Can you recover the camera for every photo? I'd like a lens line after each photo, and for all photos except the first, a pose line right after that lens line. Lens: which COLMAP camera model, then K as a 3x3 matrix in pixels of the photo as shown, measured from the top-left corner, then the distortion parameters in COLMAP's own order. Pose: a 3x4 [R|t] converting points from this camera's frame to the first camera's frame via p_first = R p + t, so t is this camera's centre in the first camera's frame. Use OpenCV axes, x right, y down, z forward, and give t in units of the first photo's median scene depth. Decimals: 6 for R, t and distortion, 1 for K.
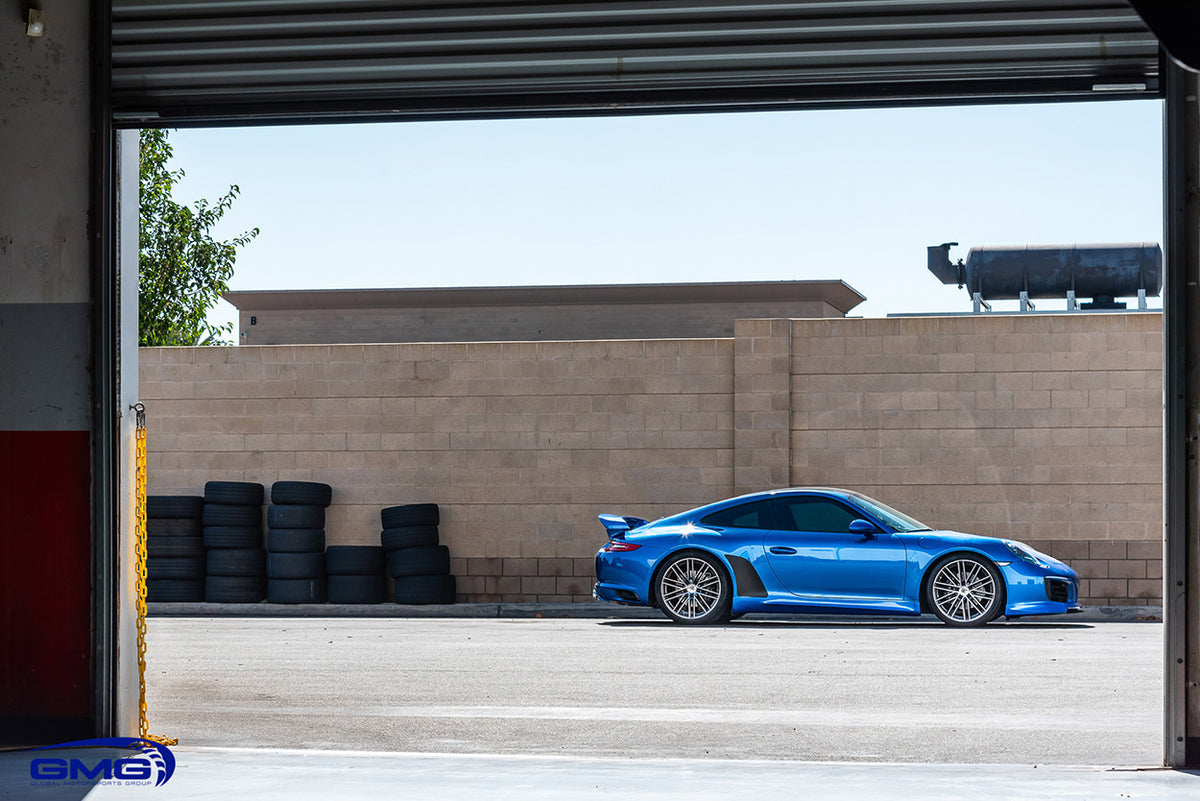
lens RADIAL K [[5215.8, 0, 599.9], [0, 5215.8, 401.6], [0, 0, 1]] dist [0.151719, 0.000000]
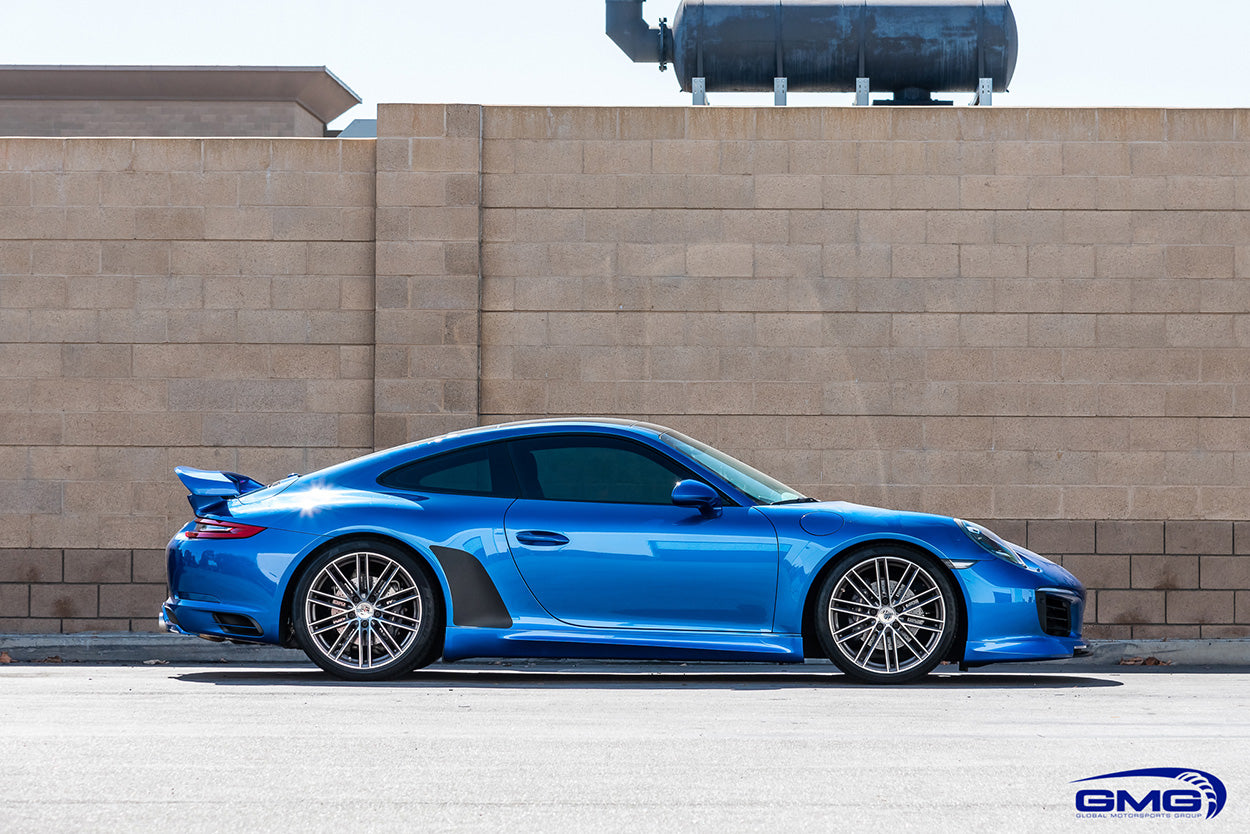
lens RADIAL K [[5433.2, 0, 624.8], [0, 5433.2, 415.7], [0, 0, 1]] dist [0.151719, 0.000000]
pose [[0.958296, 0.008717, 0.285645, -0.109615], [-0.012546, 0.999854, 0.011577, 0.009600], [-0.285503, -0.014678, 0.958266, 0.462820]]
